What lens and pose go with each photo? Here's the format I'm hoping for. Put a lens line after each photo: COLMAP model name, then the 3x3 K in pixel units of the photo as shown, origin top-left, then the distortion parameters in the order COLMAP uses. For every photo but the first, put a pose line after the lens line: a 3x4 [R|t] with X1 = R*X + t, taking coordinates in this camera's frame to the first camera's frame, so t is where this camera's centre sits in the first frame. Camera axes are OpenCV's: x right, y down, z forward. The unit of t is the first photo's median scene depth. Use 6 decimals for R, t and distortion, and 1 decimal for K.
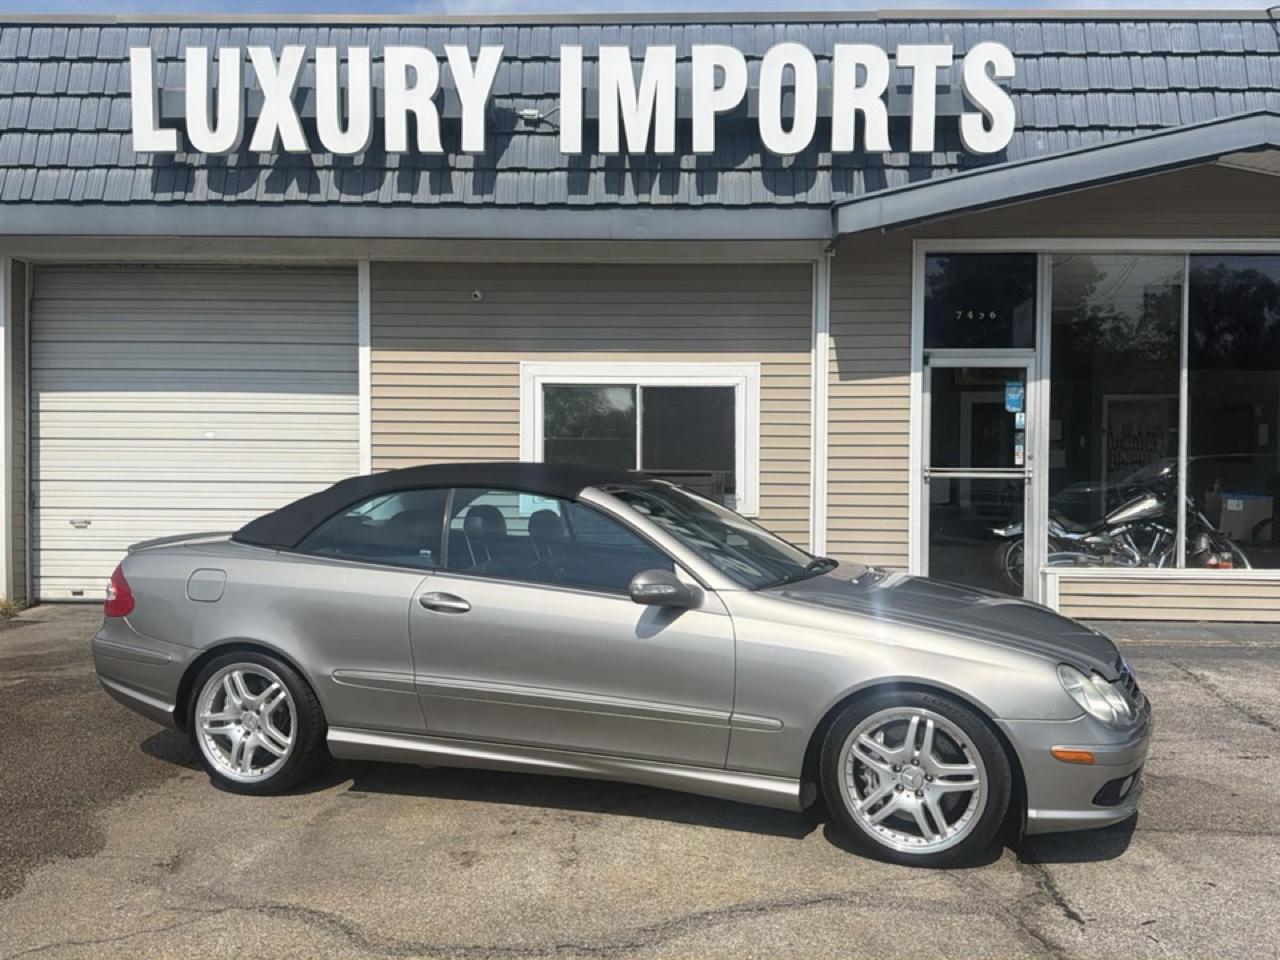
lens RADIAL K [[1136.2, 0, 635.3], [0, 1136.2, 486.6], [0, 0, 1]] dist [0.133958, -0.257017]
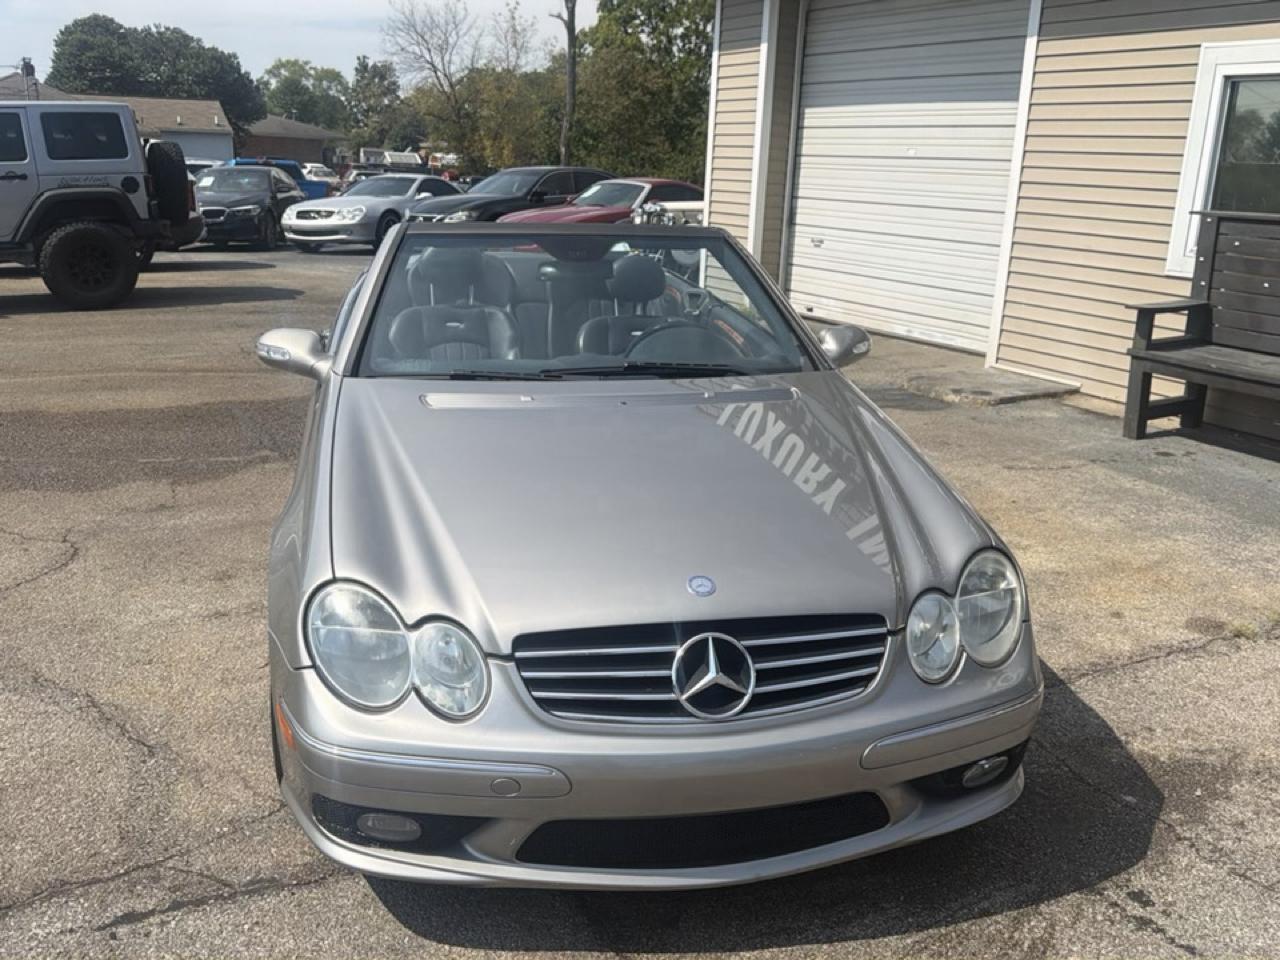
lens RADIAL K [[1136.2, 0, 634.0], [0, 1136.2, 491.4], [0, 0, 1]] dist [0.133958, -0.257017]
pose [[0.493589, 0.254779, -0.831539, 0.392629], [-0.047942, 0.962644, 0.266492, -0.020967], [0.868373, -0.091672, 0.487366, 0.369754]]
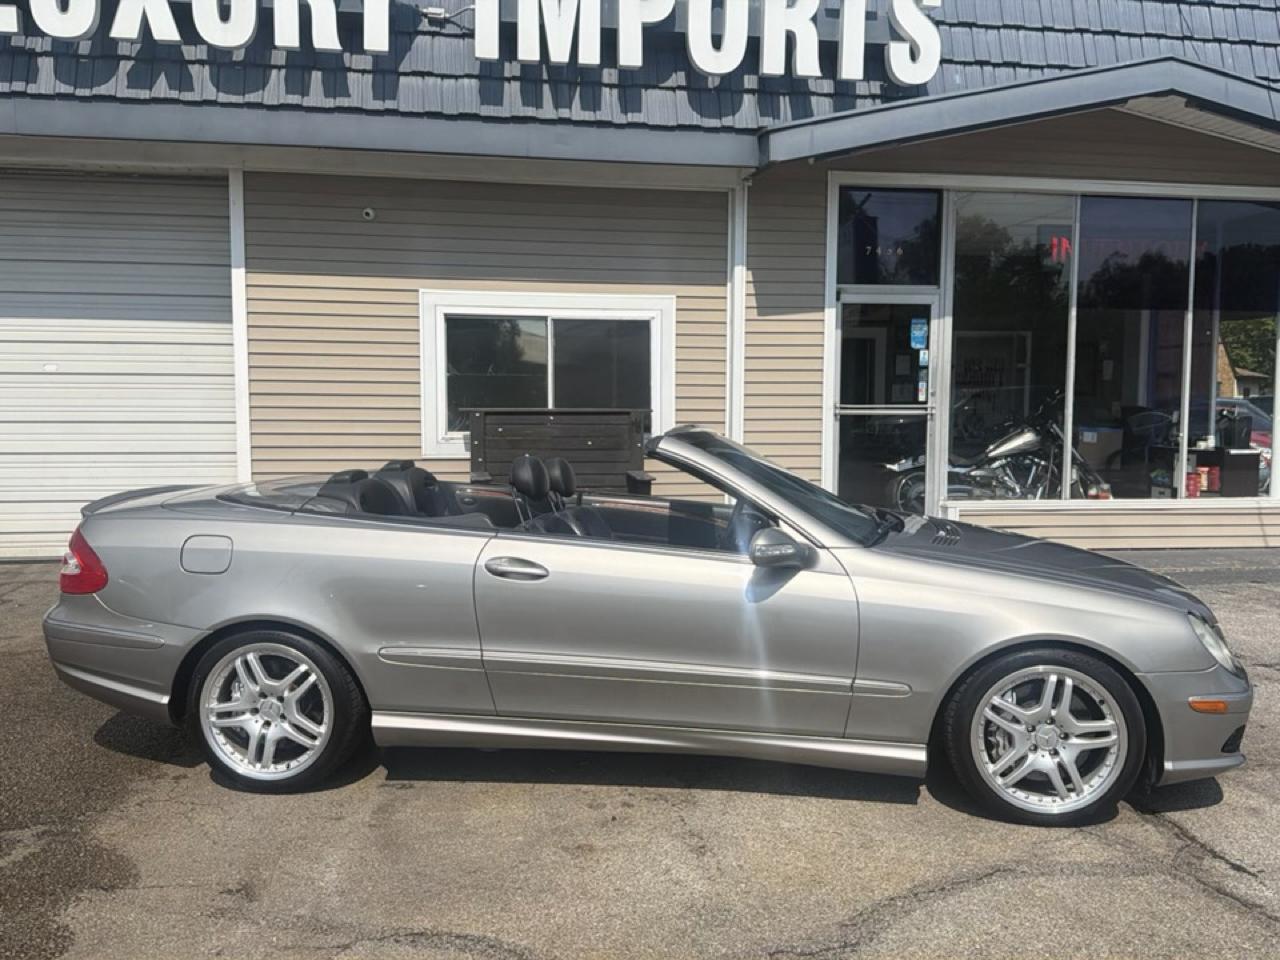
lens RADIAL K [[1136.2, 0, 639.5], [0, 1136.2, 490.8], [0, 0, 1]] dist [0.133958, -0.257017]
pose [[0.978833, -0.018226, 0.203846, -0.125855], [0.004905, 0.997830, 0.065663, -0.008159], [-0.204600, -0.063274, 0.976798, 0.059475]]
